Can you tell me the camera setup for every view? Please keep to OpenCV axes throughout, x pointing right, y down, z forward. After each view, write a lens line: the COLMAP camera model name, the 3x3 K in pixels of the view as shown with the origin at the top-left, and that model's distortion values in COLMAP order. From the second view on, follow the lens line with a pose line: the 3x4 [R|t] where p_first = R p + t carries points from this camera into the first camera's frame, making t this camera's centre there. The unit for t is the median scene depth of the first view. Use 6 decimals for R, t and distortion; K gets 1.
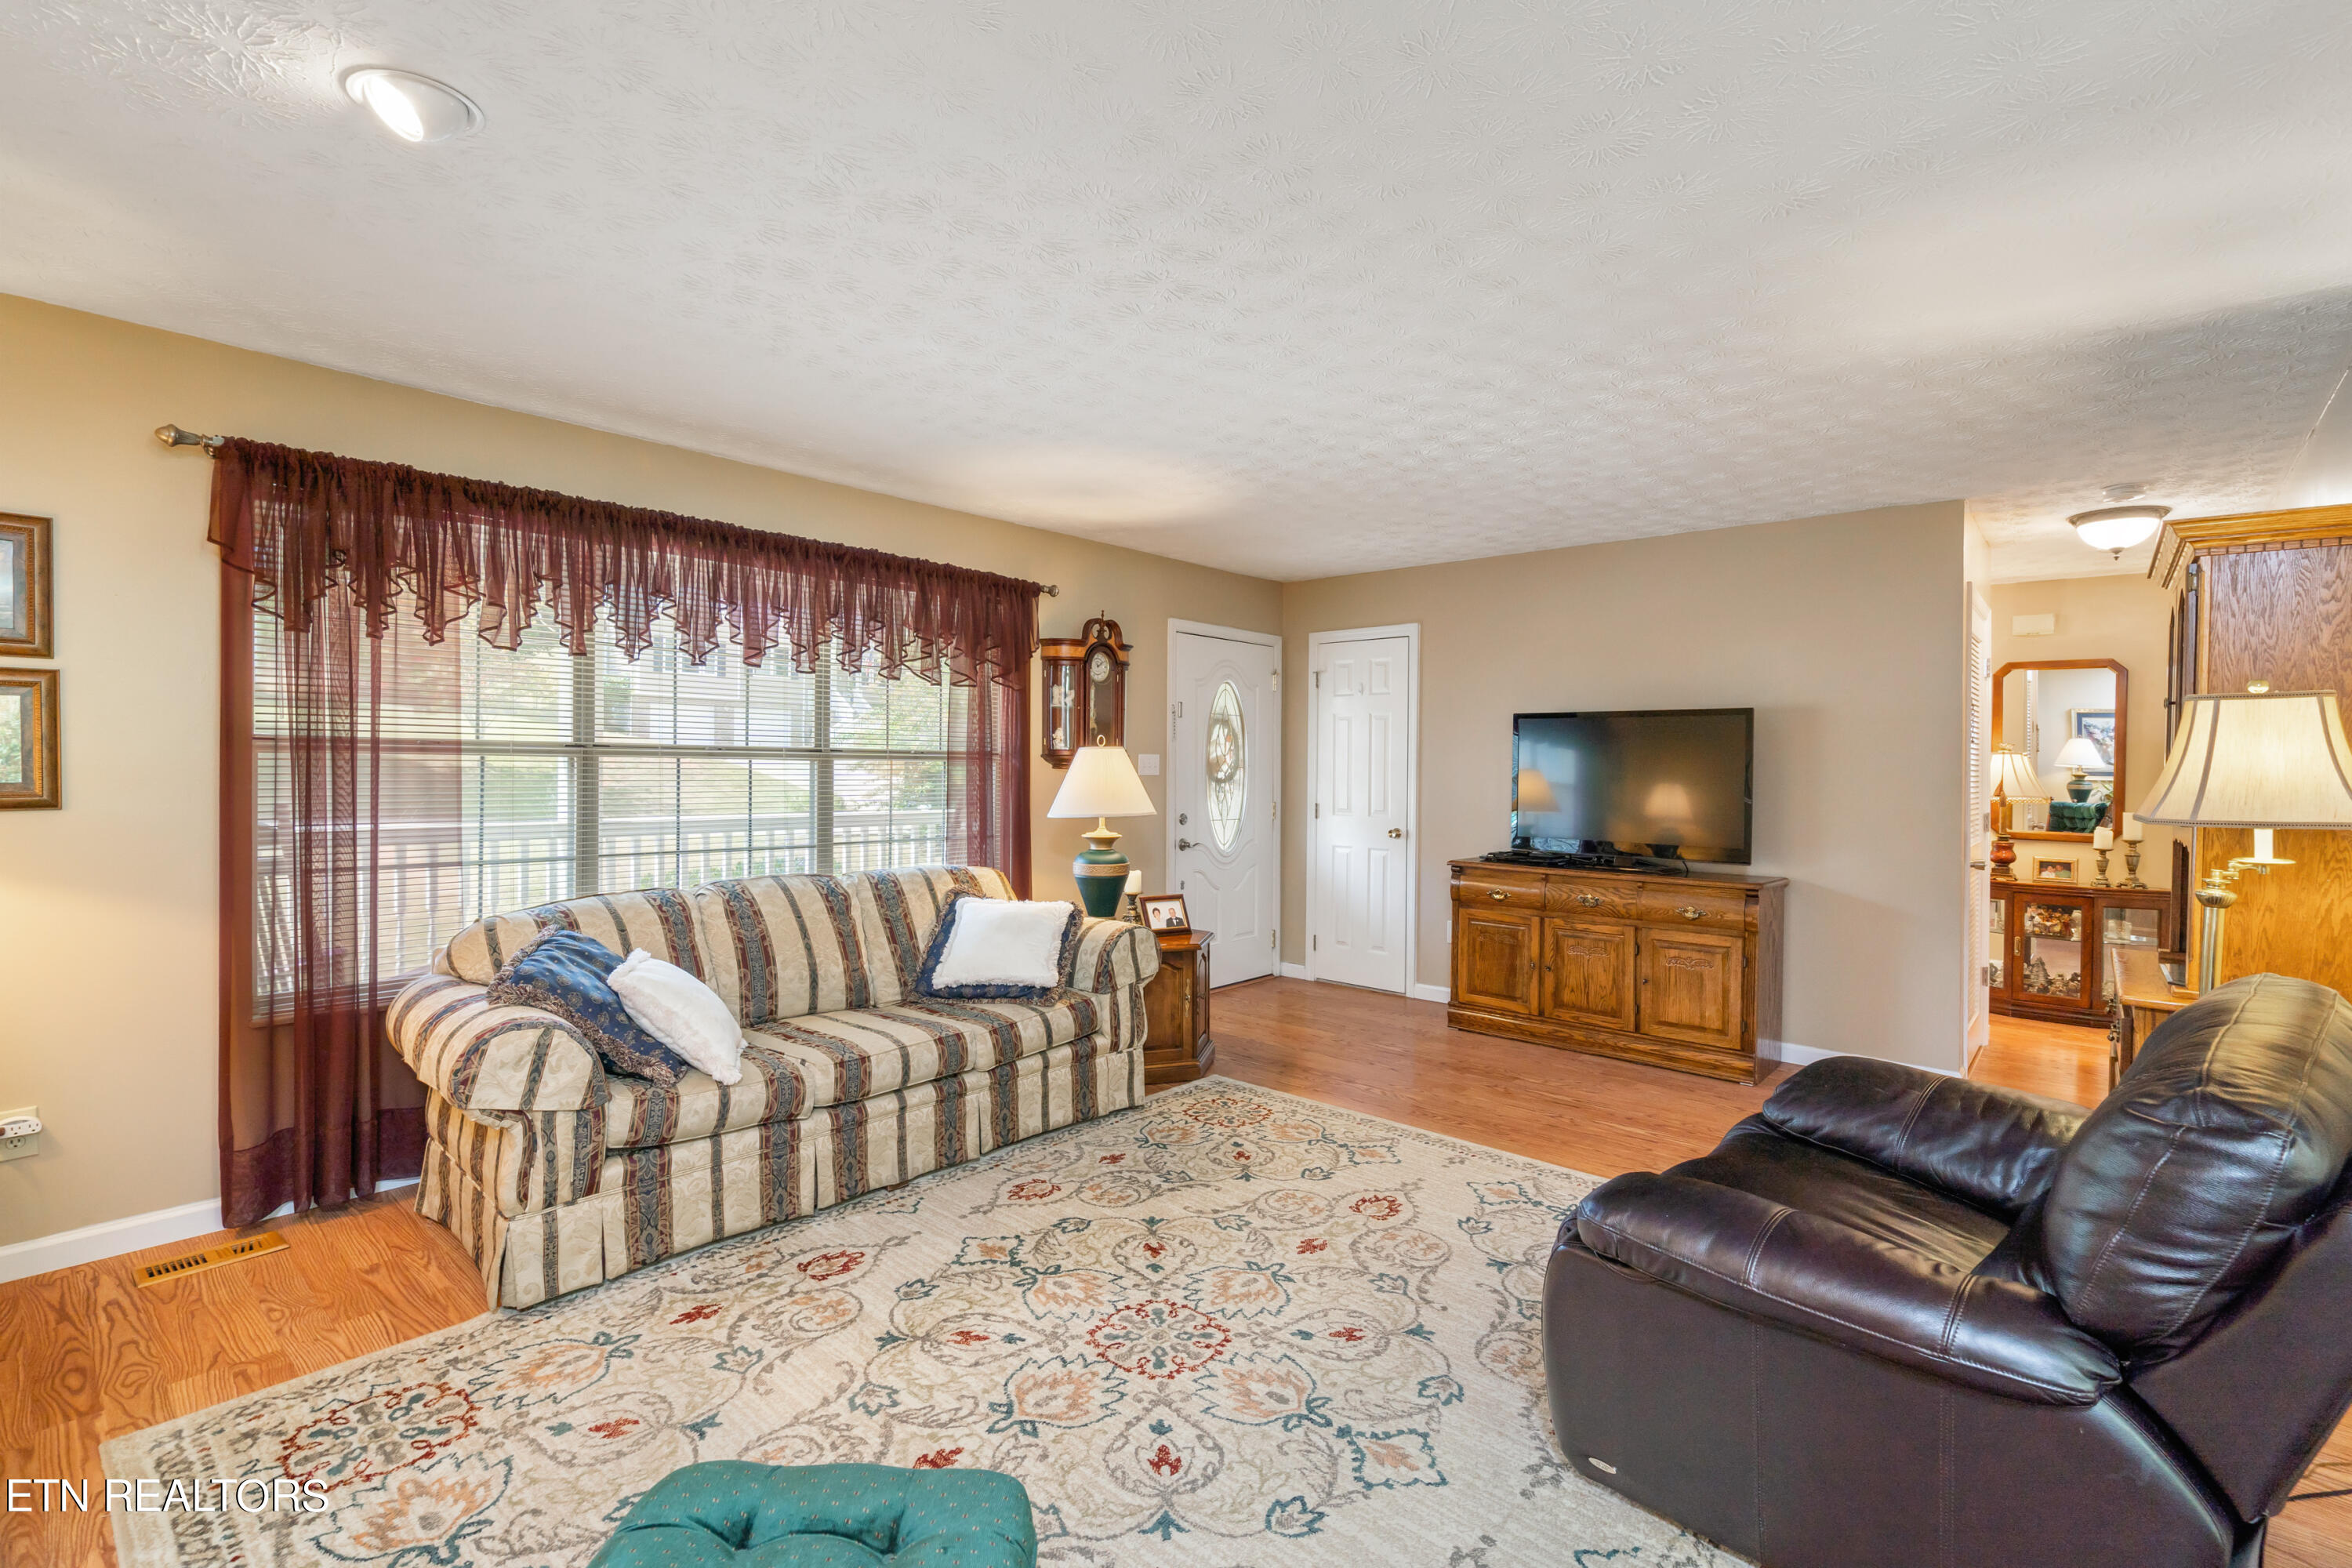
lens RADIAL K [[1063.5, 0, 1172.2], [0, 1063.5, 769.3], [0, 0, 1]] dist [-0.001204, -0.000666]
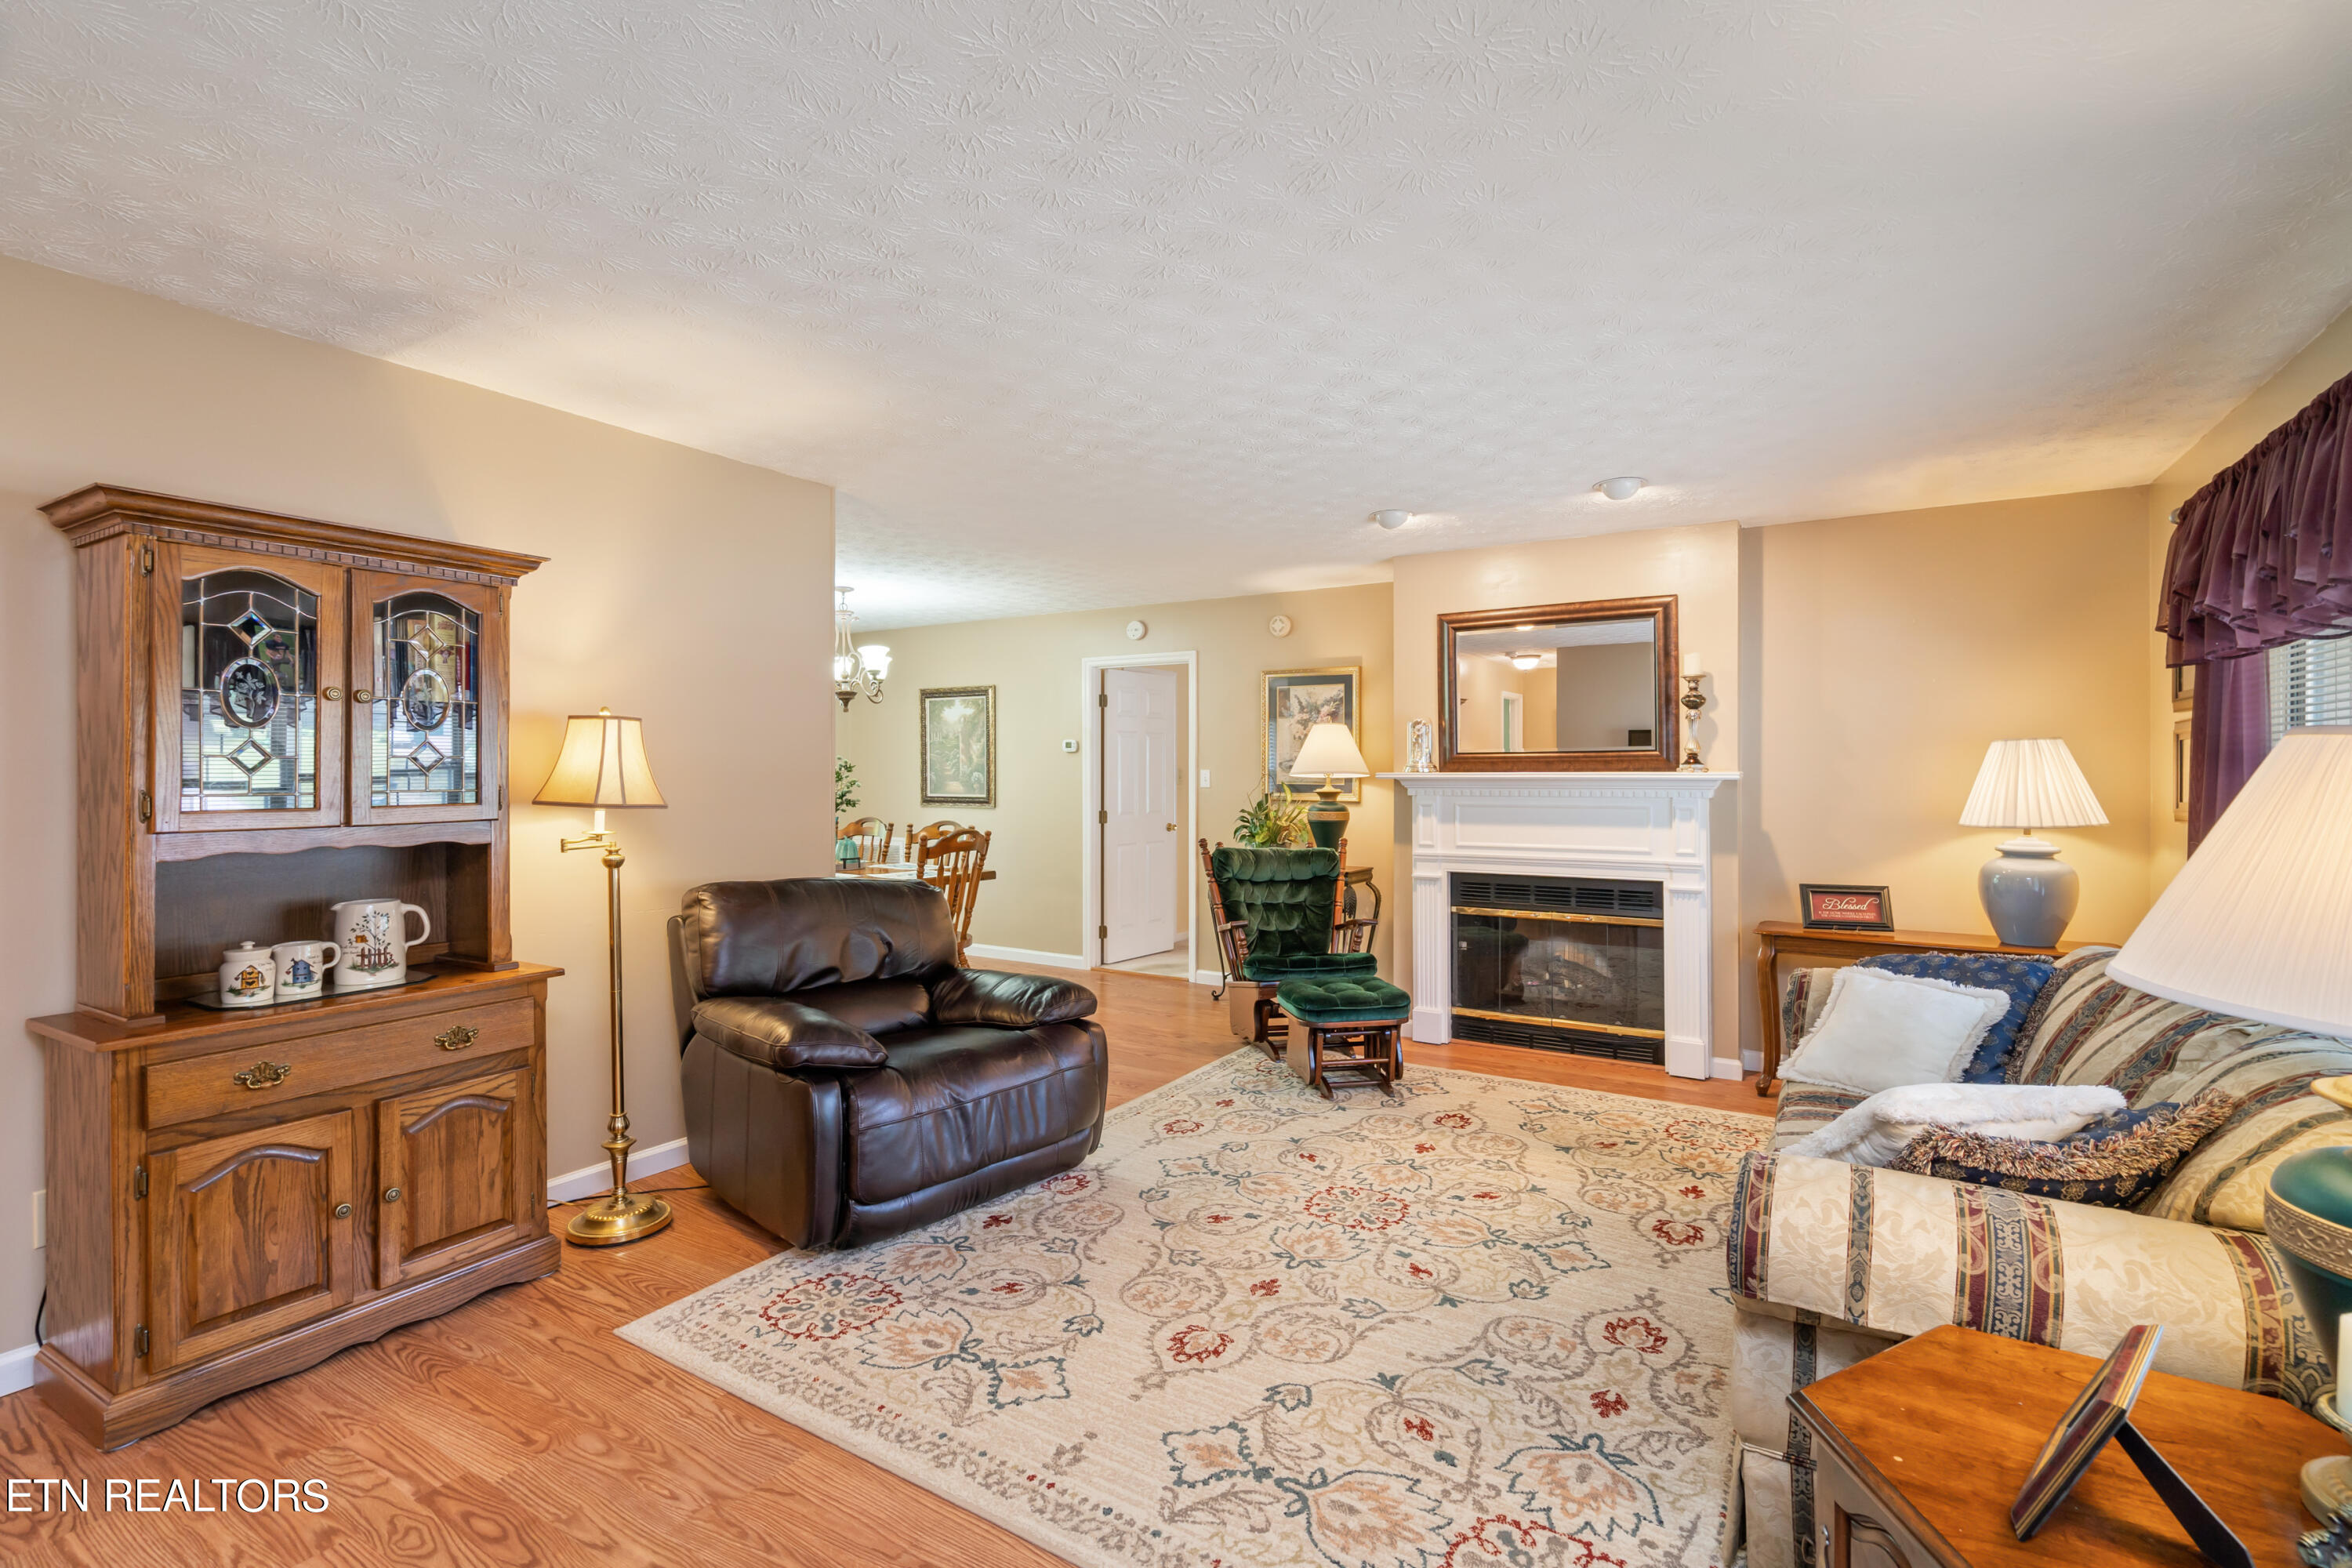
lens RADIAL K [[1073.2, 0, 1173.9], [0, 1073.2, 772.3], [0, 0, 1]] dist [-0.001352, 0.000282]
pose [[-0.984252, -0.012583, -0.176324, 0.296958], [-0.013940, 0.999882, 0.006463, -0.011461], [0.176222, 0.008819, -0.984311, 1.479157]]
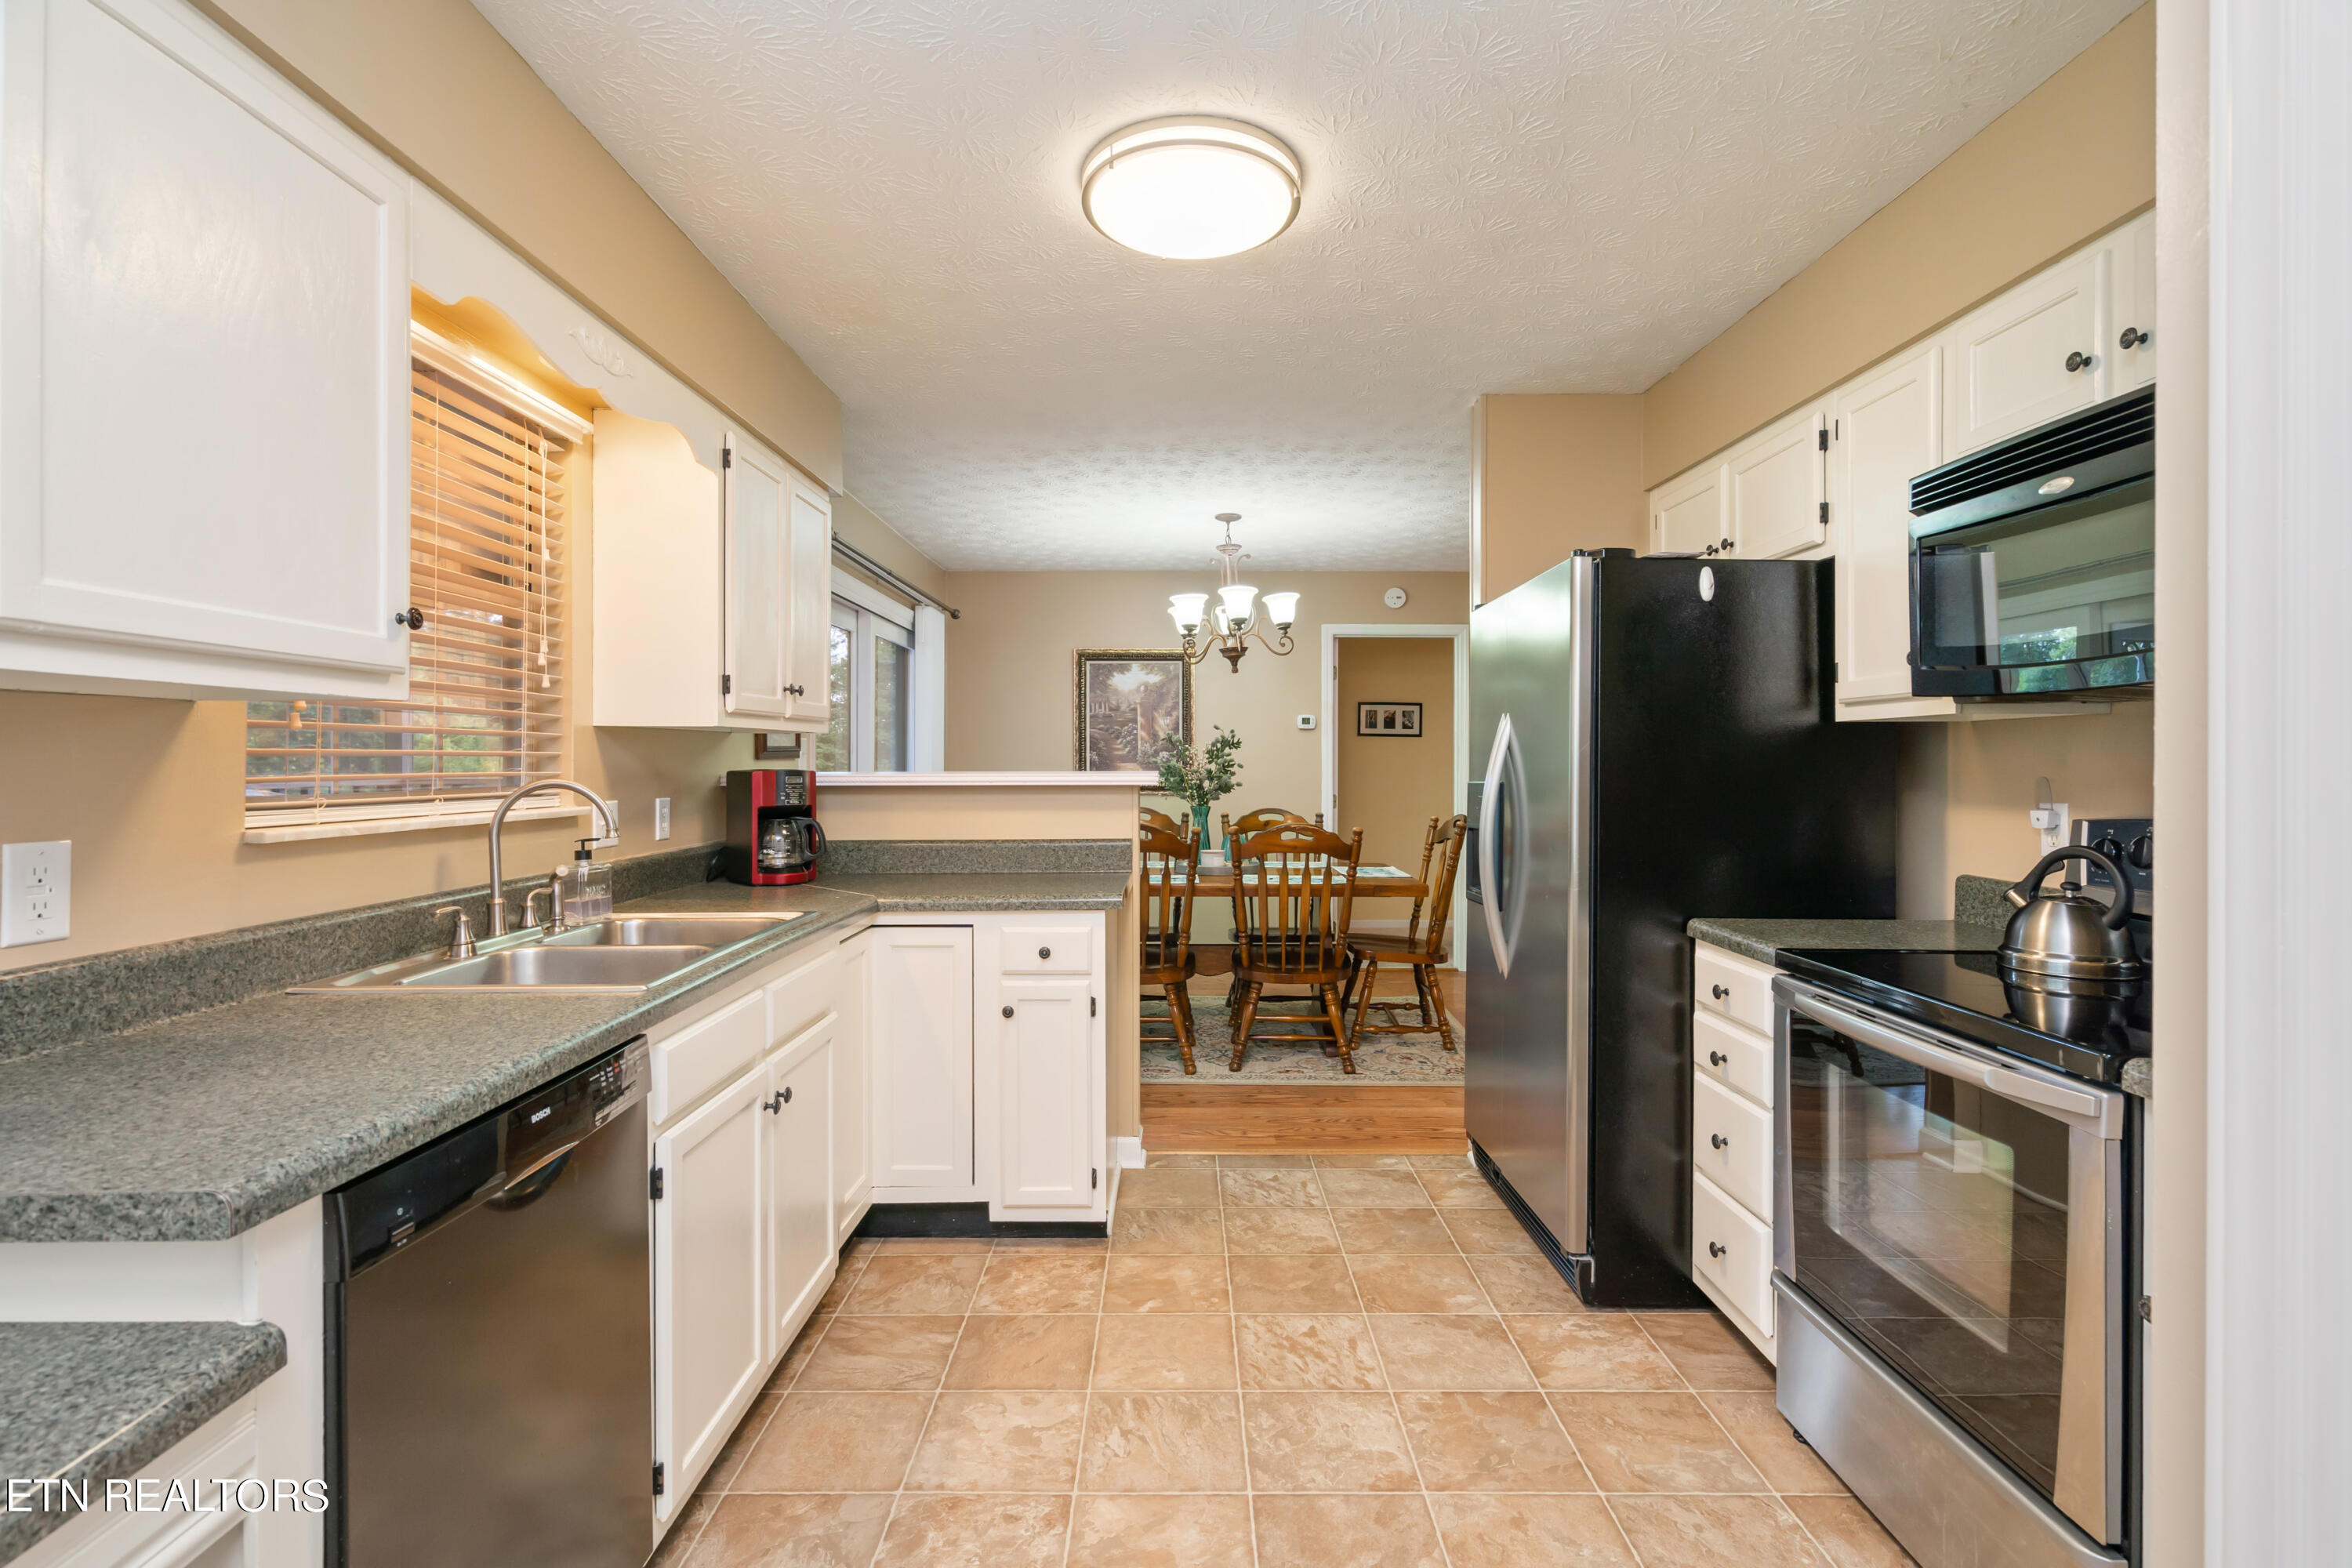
lens RADIAL K [[1083.7, 0, 1171.9], [0, 1083.7, 763.0], [0, 0, 1]] dist [-0.004862, 0.000373]
pose [[-0.749841, -0.011599, -0.661517, 1.464452], [-0.014181, 0.999898, -0.001457, 0.028029], [0.661466, 0.008289, -0.749929, 0.686128]]
